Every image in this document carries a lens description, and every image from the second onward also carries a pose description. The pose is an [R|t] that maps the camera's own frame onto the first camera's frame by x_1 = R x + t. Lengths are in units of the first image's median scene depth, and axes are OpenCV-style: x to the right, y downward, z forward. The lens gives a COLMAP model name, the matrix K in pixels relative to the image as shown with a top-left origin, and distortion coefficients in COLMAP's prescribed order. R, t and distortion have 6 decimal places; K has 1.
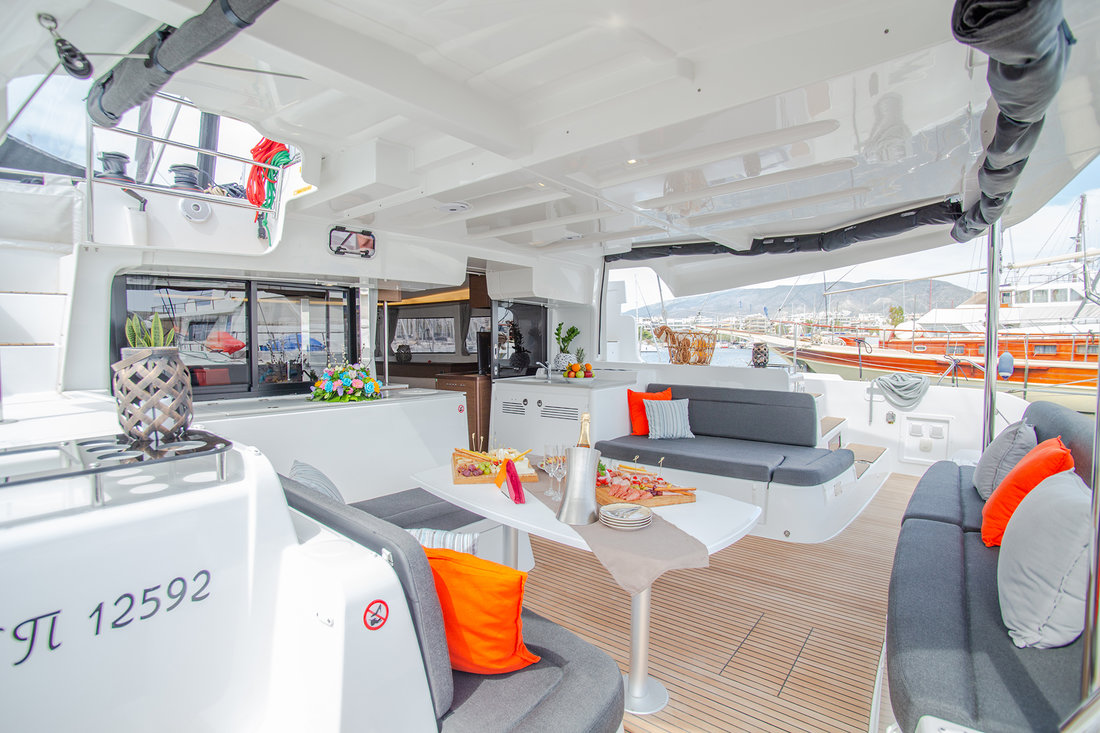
lens RADIAL K [[539.4, 0, 550.2], [0, 539.4, 346.0], [0, 0, 1]] dist [-0.062559, -0.000037]
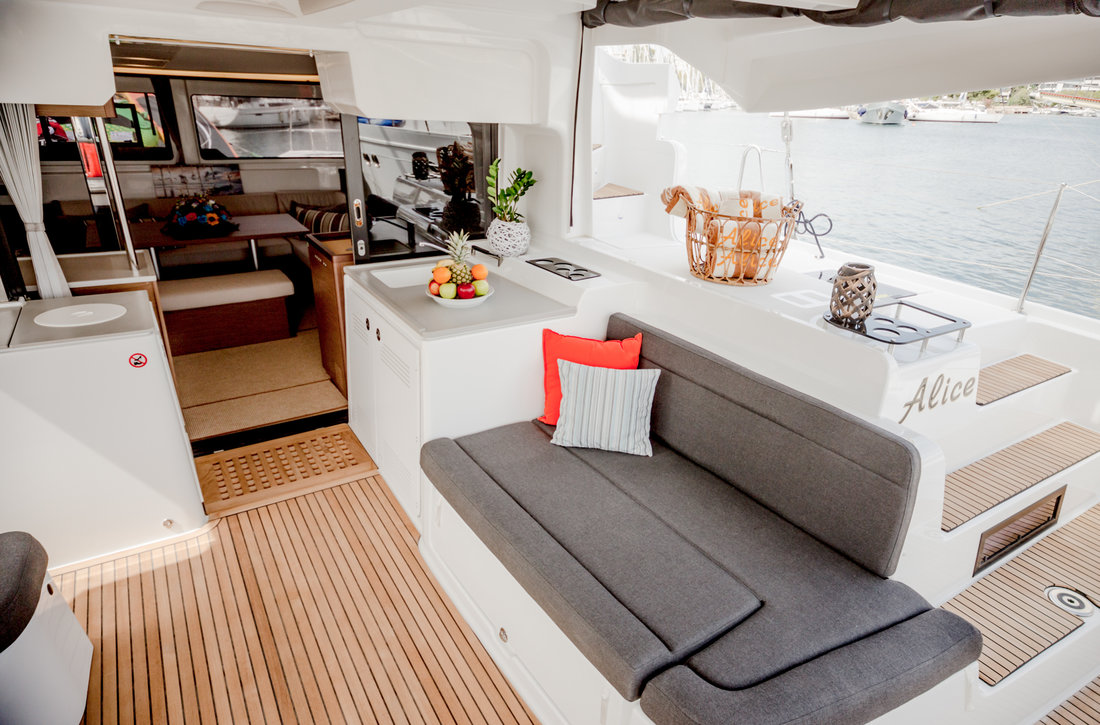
lens RADIAL K [[659.0, 0, 570.6], [0, 659.0, 362.1], [0, 0, 1]] dist [0.004245, 0.022034]
pose [[0.942574, 0.158400, -0.294048, 0.353085], [-0.041579, 0.929188, 0.367261, -0.114400], [0.331400, -0.333944, 0.882415, 0.477110]]
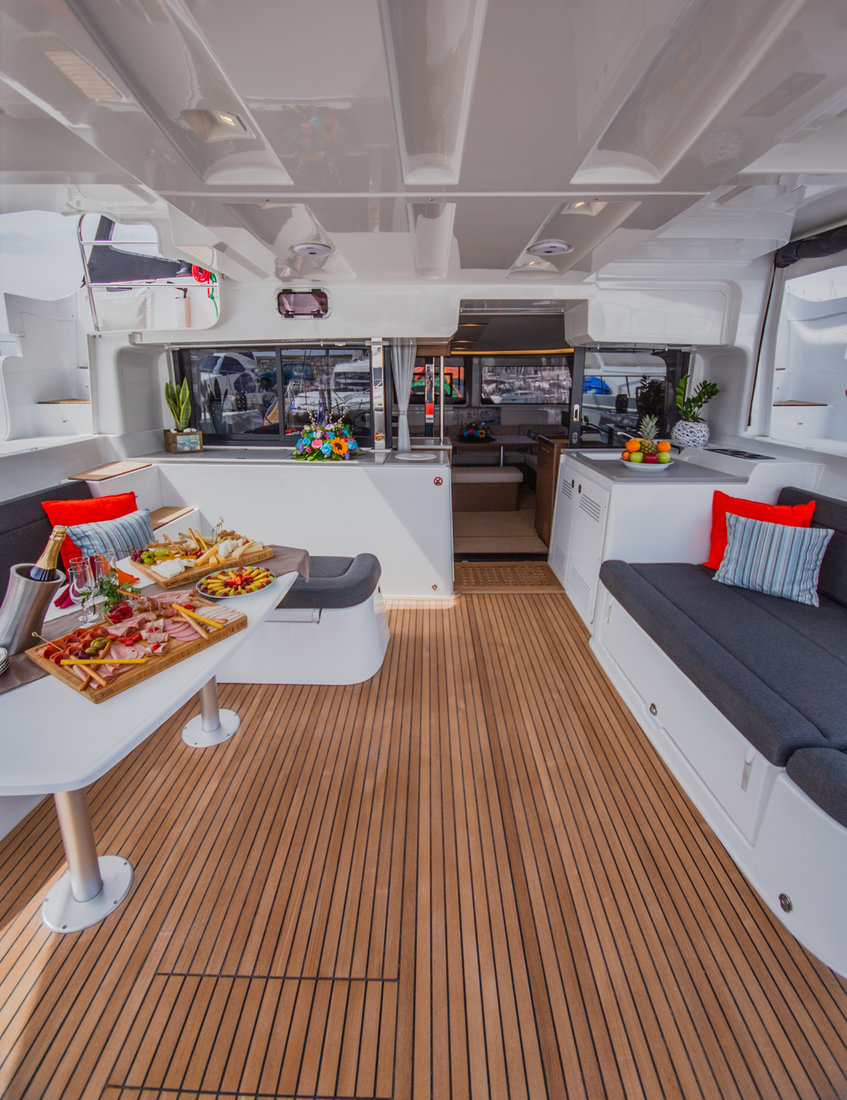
lens RADIAL K [[488.4, 0, 428.0], [0, 488.4, 487.0], [0, 0, 1]] dist [0.000722, 0.000010]
pose [[0.606728, 0.170373, -0.776437, 0.379743], [-0.010898, 0.978452, 0.206185, -0.034364], [0.794835, -0.116636, 0.595511, 0.422379]]
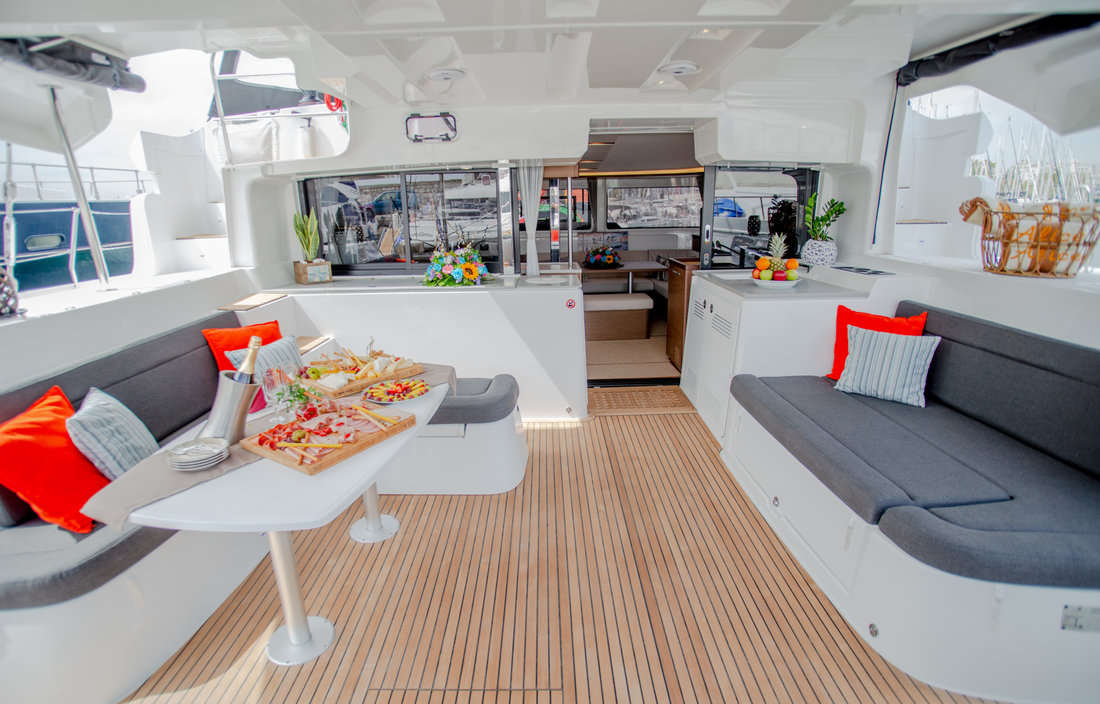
lens RADIAL K [[536.4, 0, 546.7], [0, 536.4, 368.2], [0, 0, 1]] dist [-0.083655, 0.032571]
pose [[0.611207, 0.217242, -0.761072, 0.423903], [0.012222, 0.958888, 0.283522, -0.027791], [0.791376, -0.182593, 0.583424, 0.363063]]
